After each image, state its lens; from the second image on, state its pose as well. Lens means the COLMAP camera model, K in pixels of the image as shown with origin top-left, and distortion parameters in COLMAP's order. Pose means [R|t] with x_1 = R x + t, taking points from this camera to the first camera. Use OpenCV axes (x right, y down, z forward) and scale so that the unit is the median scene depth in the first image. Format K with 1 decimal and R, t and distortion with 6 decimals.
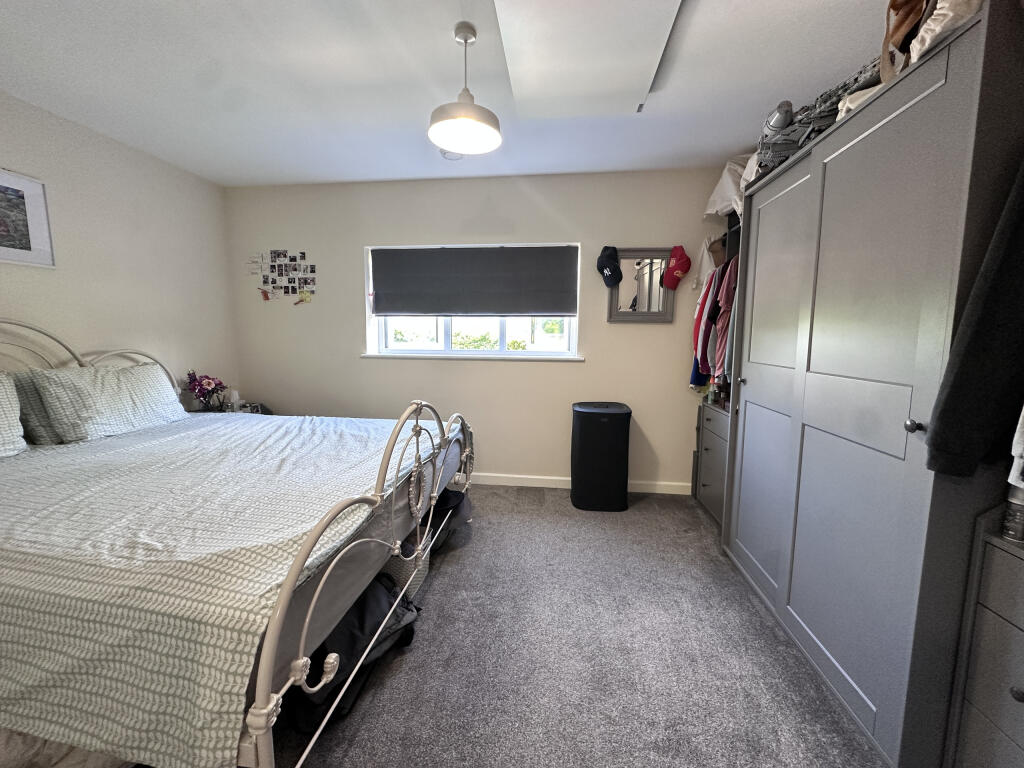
lens RADIAL K [[409.5, 0, 512.4], [0, 409.5, 382.3], [0, 0, 1]] dist [-0.001017, 0.000509]
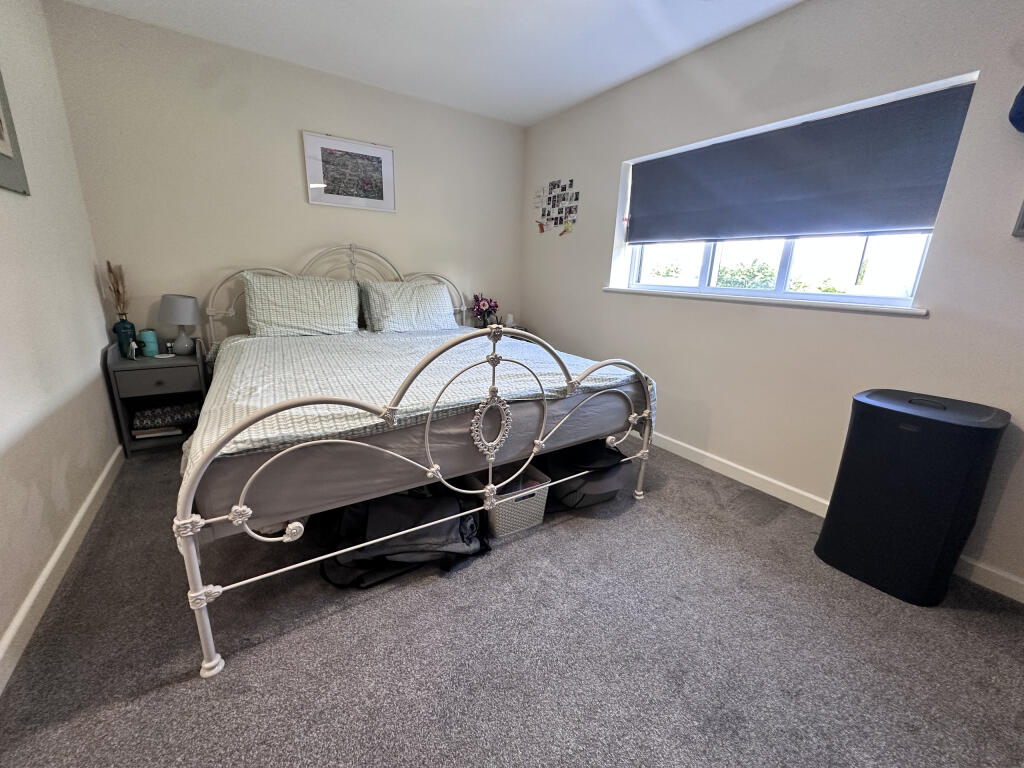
lens RADIAL K [[409.5, 0, 512.4], [0, 409.5, 383.0], [0, 0, 1]] dist [-0.001017, 0.000509]
pose [[0.645331, 0.212259, -0.733821, 0.224210], [-0.120206, 0.976870, 0.176851, 0.004071], [0.754386, -0.025917, 0.655919, 0.231360]]
